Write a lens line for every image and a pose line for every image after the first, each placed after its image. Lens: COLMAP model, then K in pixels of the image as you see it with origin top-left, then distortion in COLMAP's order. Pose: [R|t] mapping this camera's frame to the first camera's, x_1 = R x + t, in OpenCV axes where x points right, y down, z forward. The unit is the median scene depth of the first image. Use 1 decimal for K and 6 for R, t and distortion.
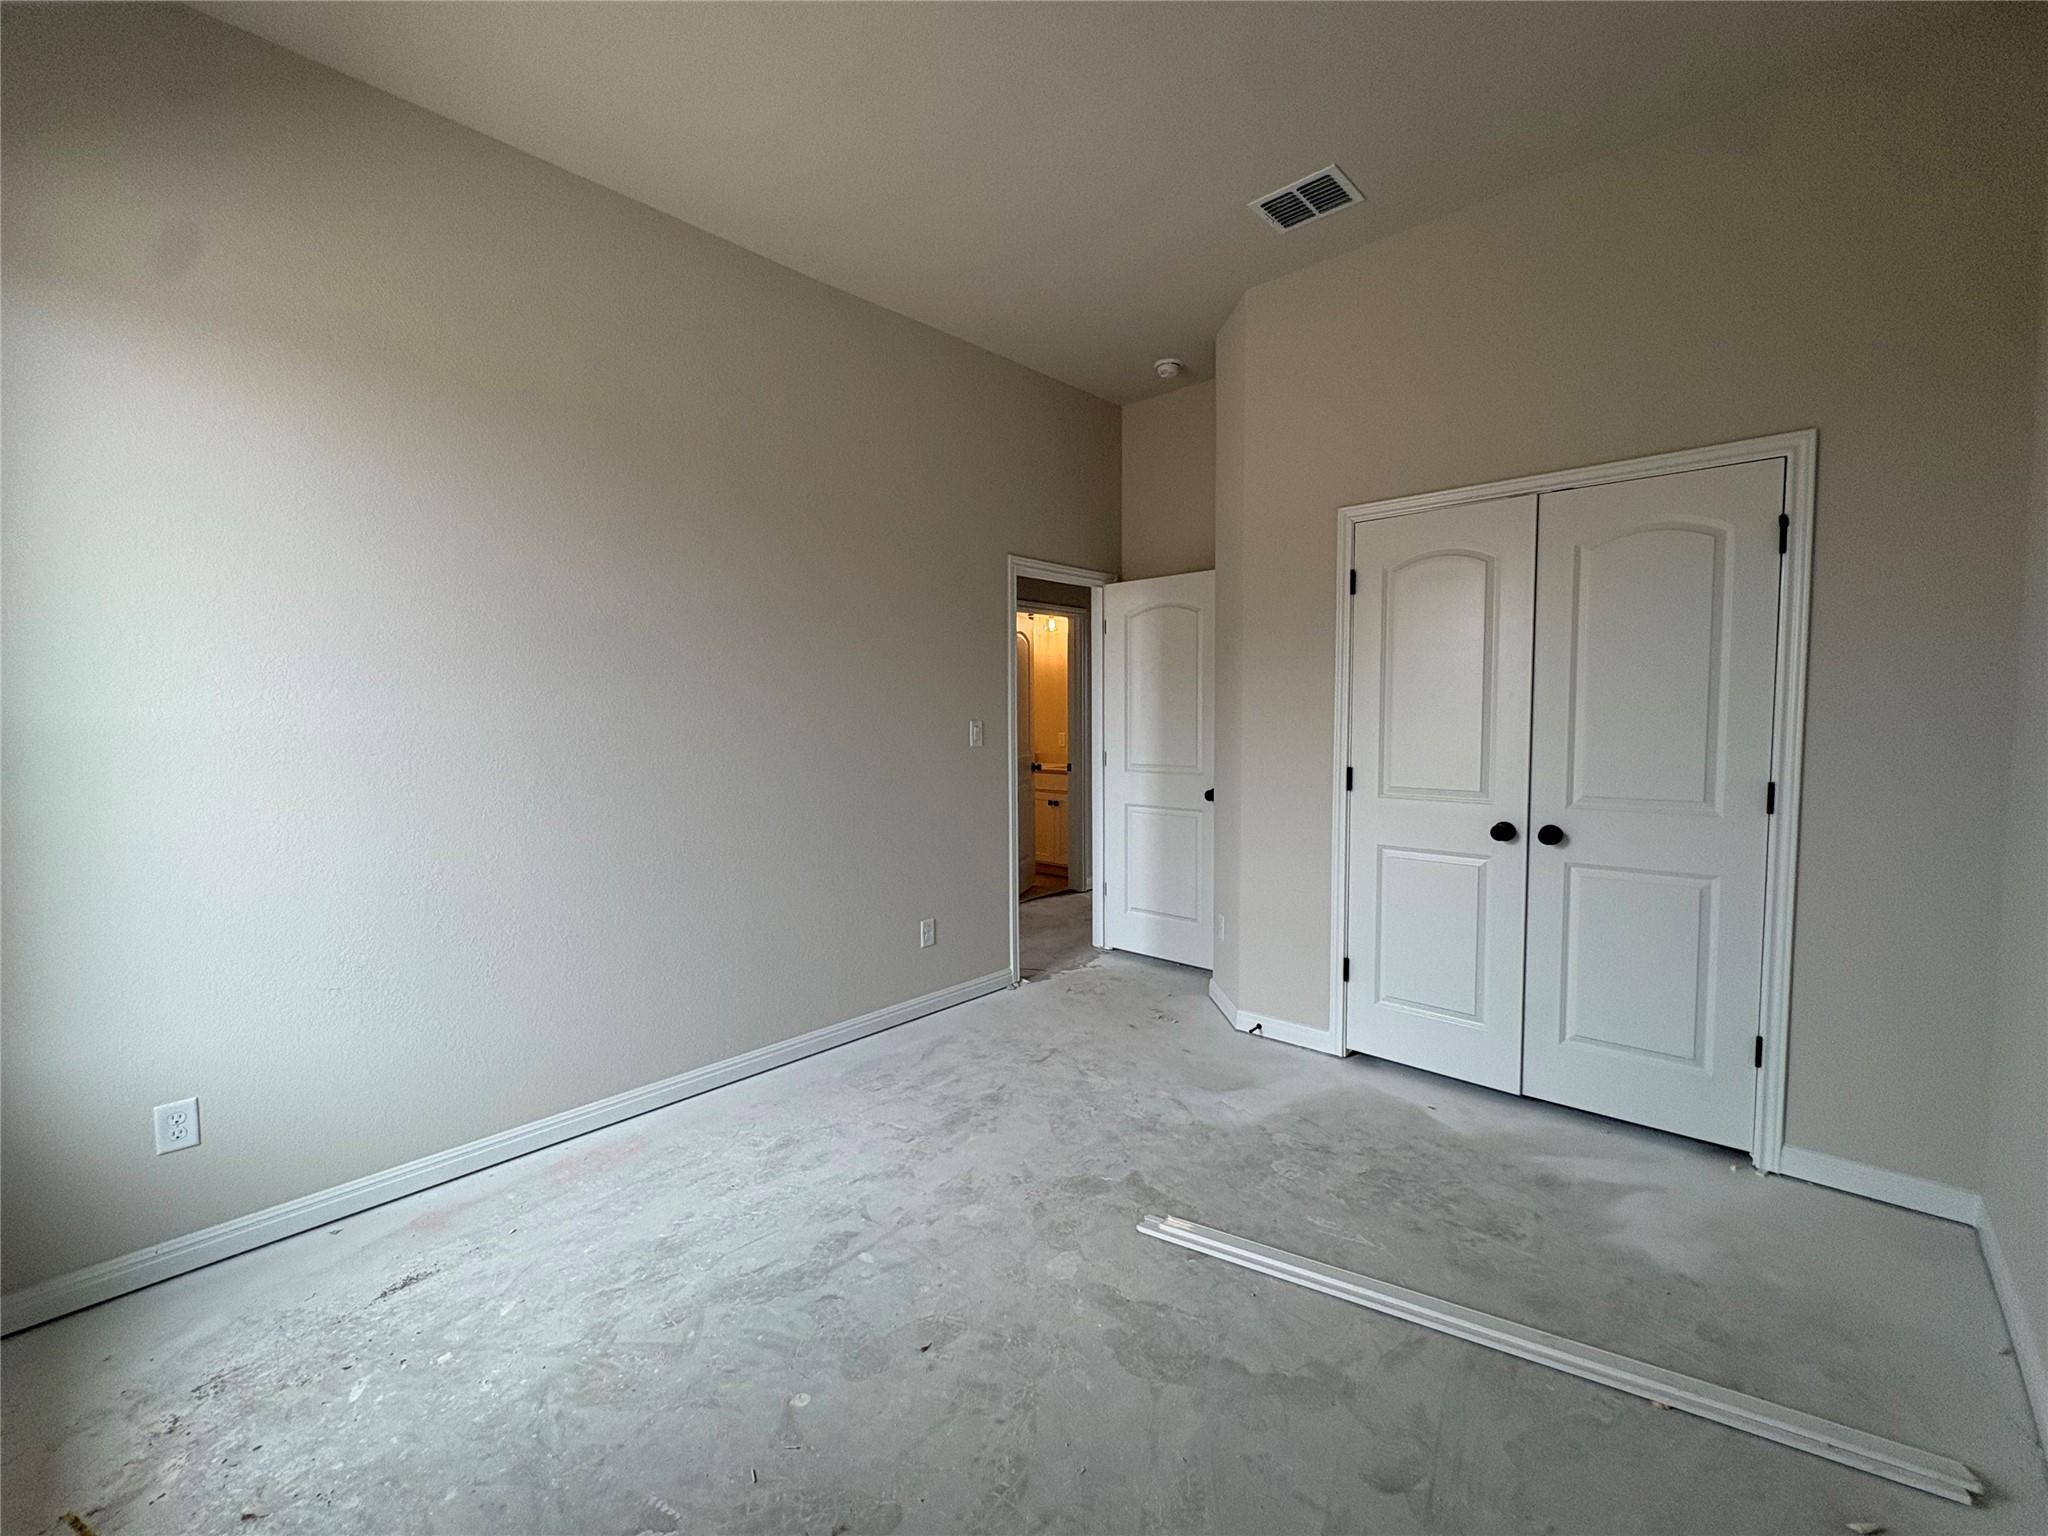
lens RADIAL K [[859.3, 0, 1024.6], [0, 859.3, 766.1], [0, 0, 1]] dist [-0.002549, 0.000455]
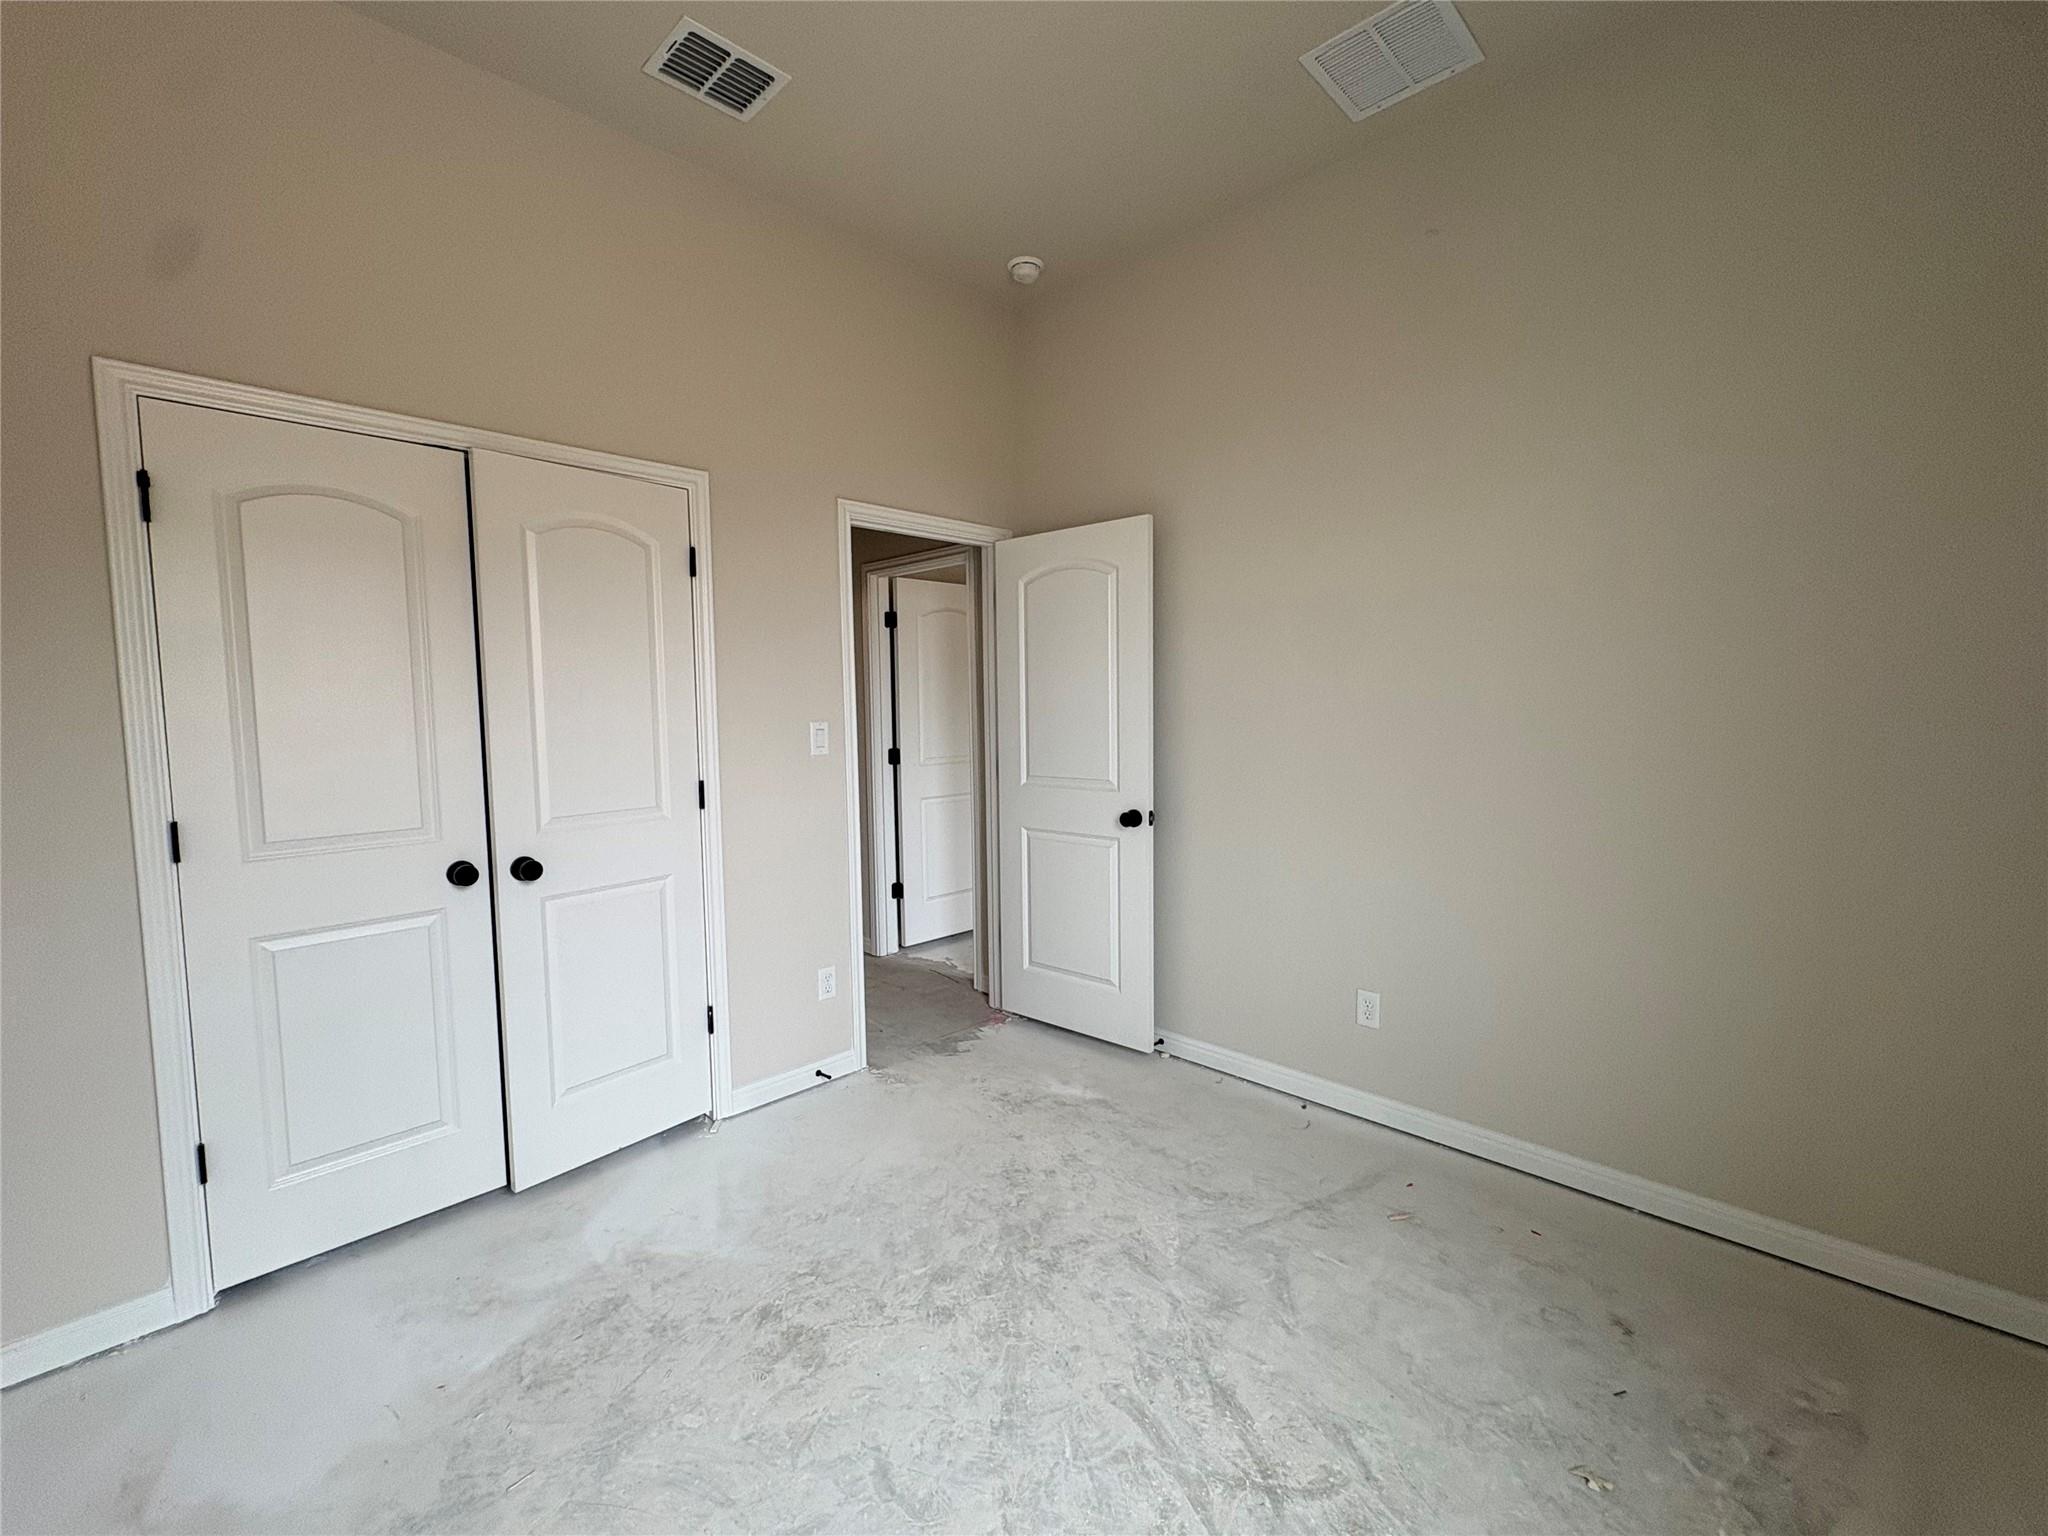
lens RADIAL K [[859.3, 0, 1024.6], [0, 859.3, 766.1], [0, 0, 1]] dist [-0.002549, 0.000455]
pose [[0.043517, -0.084084, 0.995508, -0.214958], [0.060097, 0.994868, 0.081403, -0.065058], [-0.997244, 0.056284, 0.048346, 0.505576]]
